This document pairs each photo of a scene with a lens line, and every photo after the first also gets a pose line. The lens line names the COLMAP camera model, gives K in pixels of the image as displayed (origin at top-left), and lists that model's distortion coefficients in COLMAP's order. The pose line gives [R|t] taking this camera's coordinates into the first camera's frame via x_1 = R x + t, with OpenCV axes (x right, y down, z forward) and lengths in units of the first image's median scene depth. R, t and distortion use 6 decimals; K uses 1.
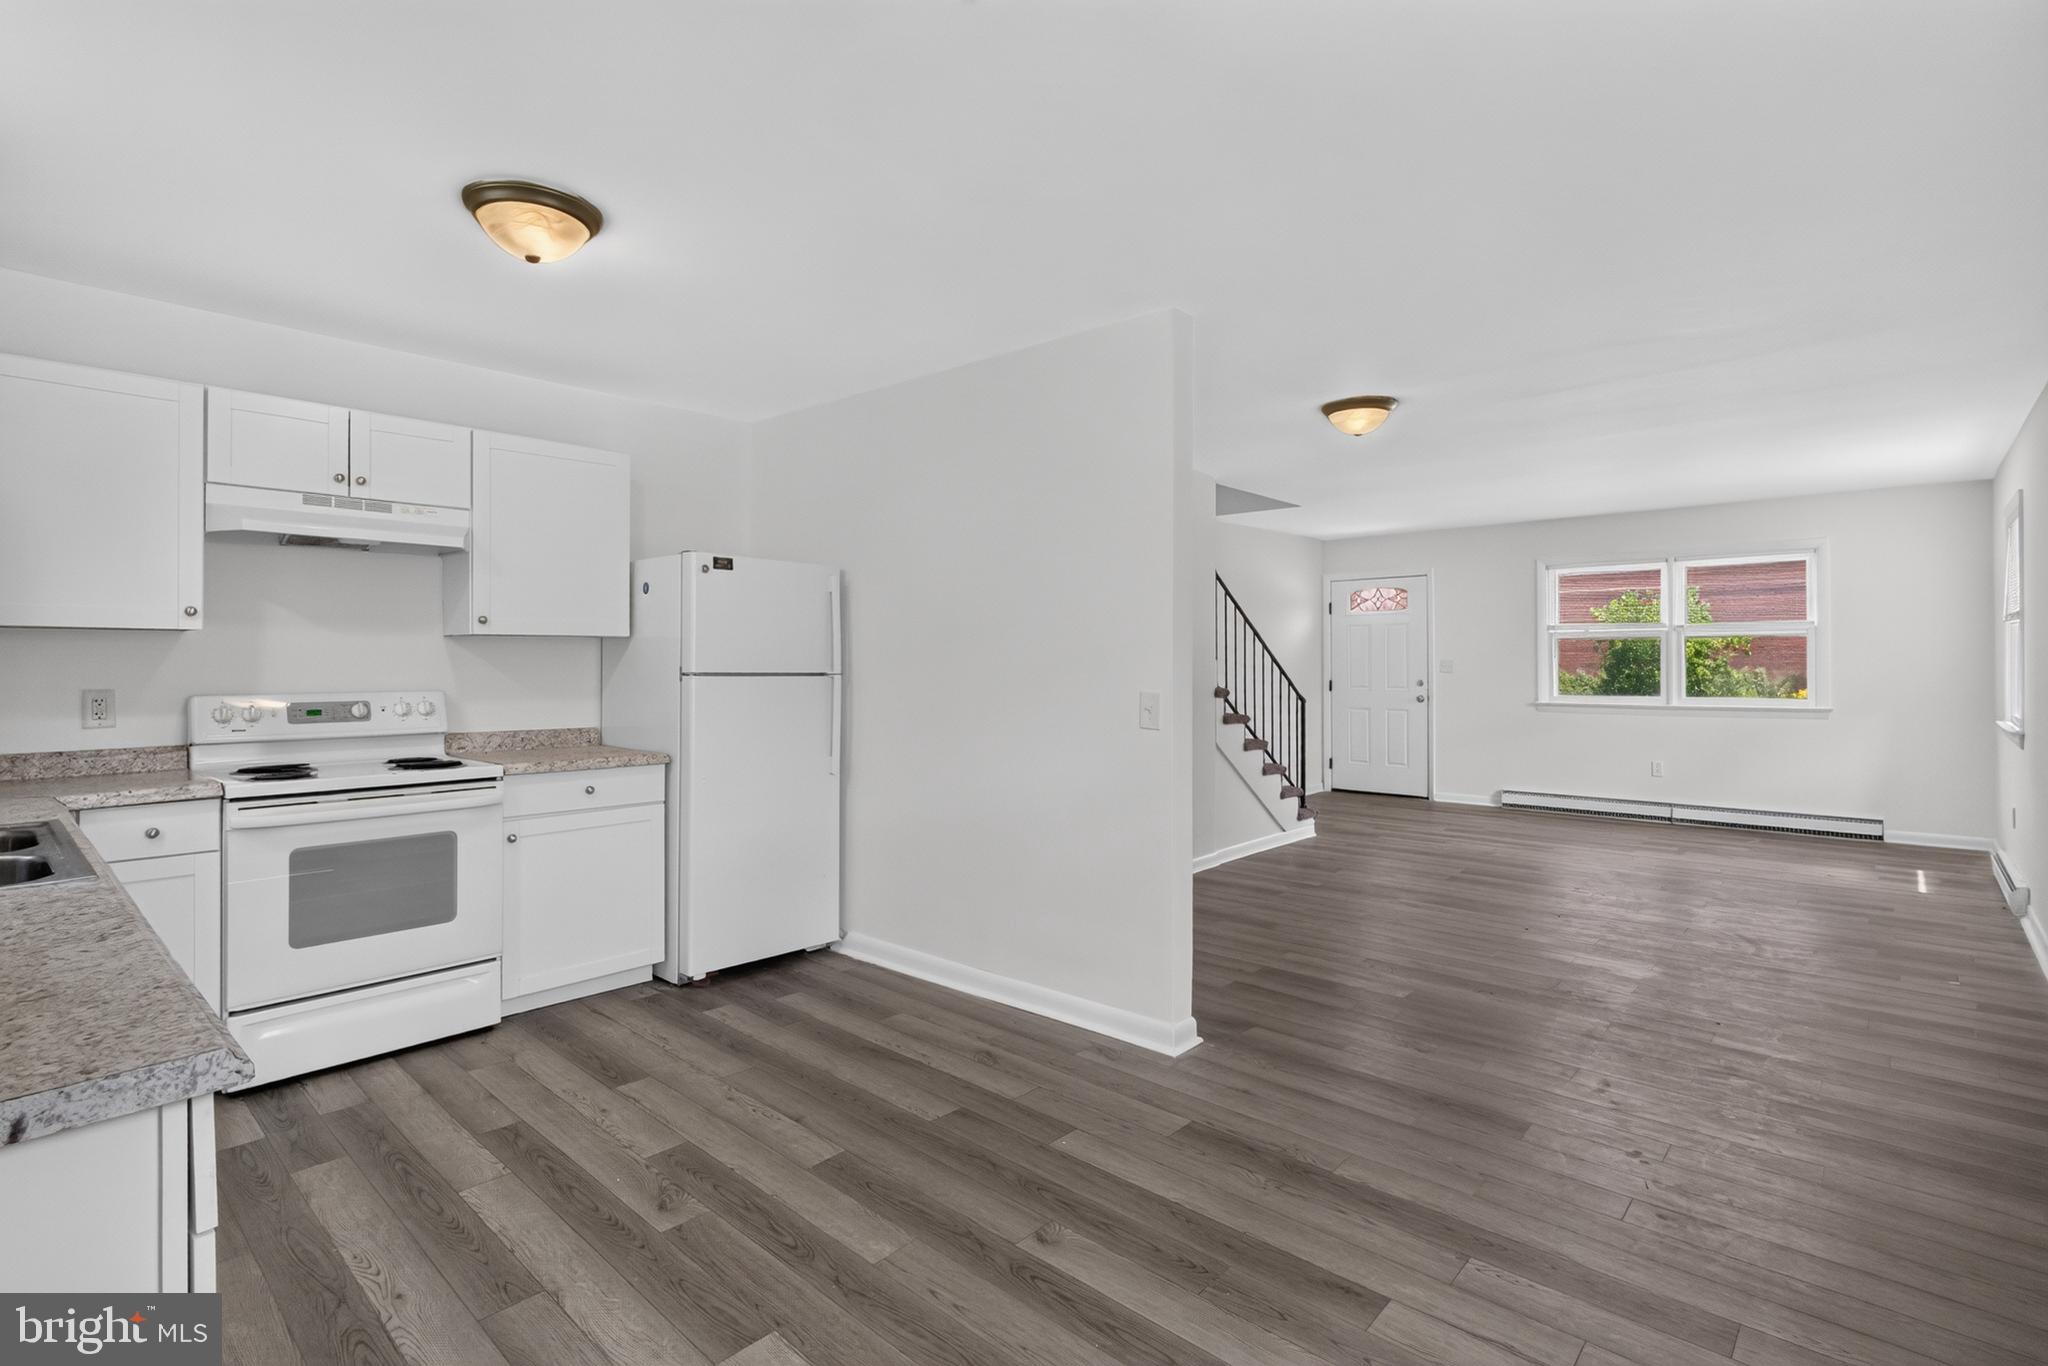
lens RADIAL K [[977.0, 0, 1011.9], [0, 977.0, 654.7], [0, 0, 1]] dist [-0.000271, 0.000053]
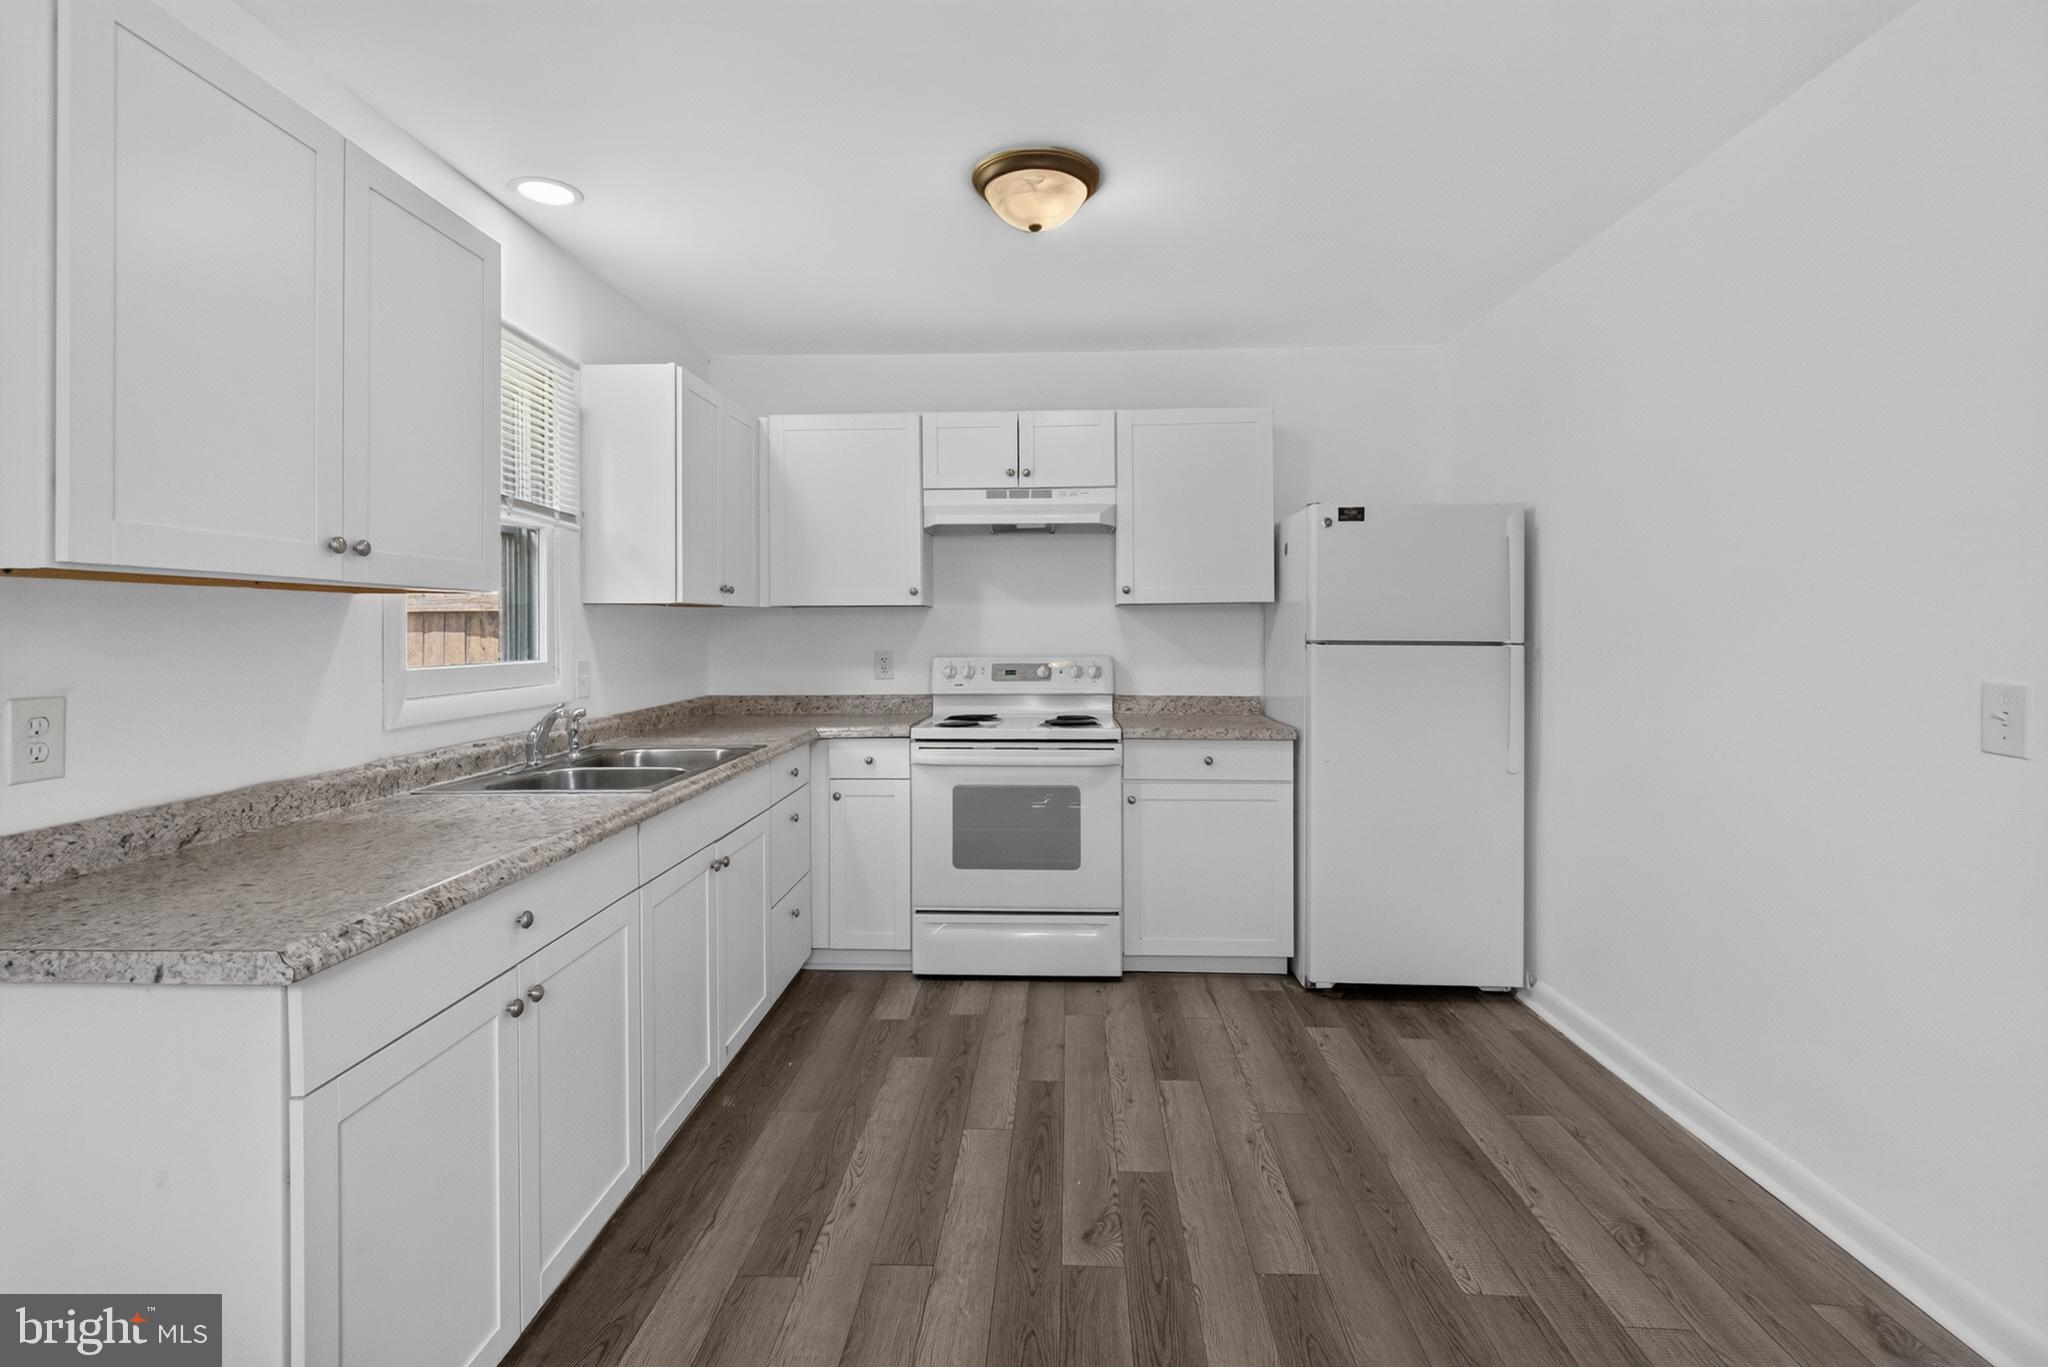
lens RADIAL K [[956.7, 0, 1024.1], [0, 956.7, 622.1], [0, 0, 1]] dist [0.000652, -0.000063]
pose [[0.640775, -0.009876, -0.767665, 0.181775], [0.009664, 0.999942, -0.004798, 0.003592], [0.767668, -0.004344, 0.640833, 0.251672]]
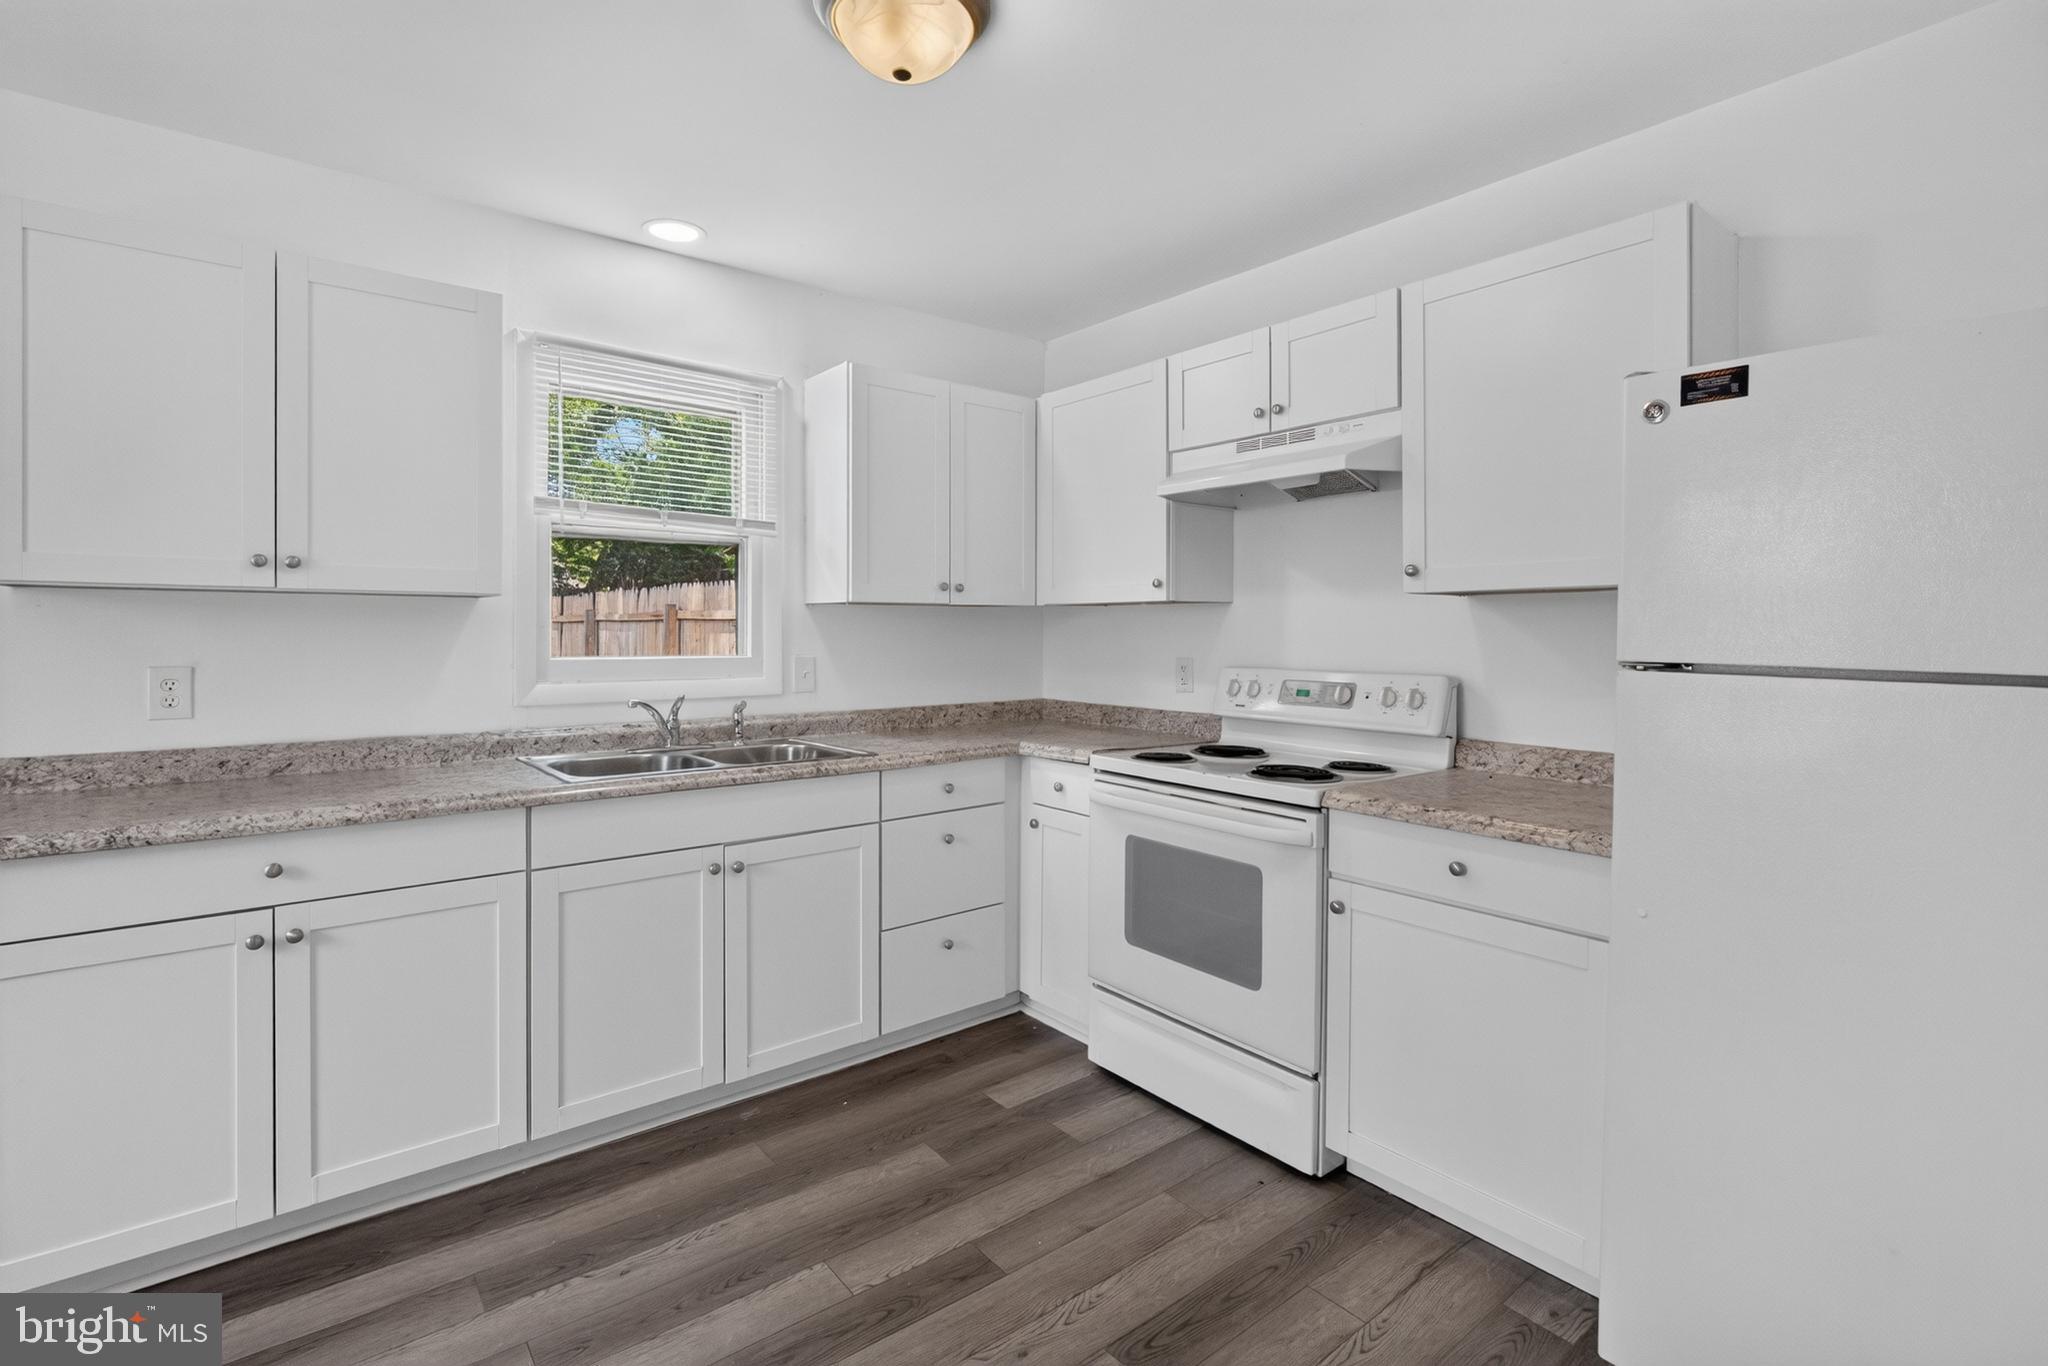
lens RADIAL K [[953.6, 0, 1027.9], [0, 953.6, 634.4], [0, 0, 1]] dist [-0.013015, 0.000258]
pose [[-0.162546, 0.002487, -0.986698, 0.134161], [-0.000222, 0.999997, 0.002557, 0.006070], [0.986701, 0.000635, -0.162545, 0.851278]]
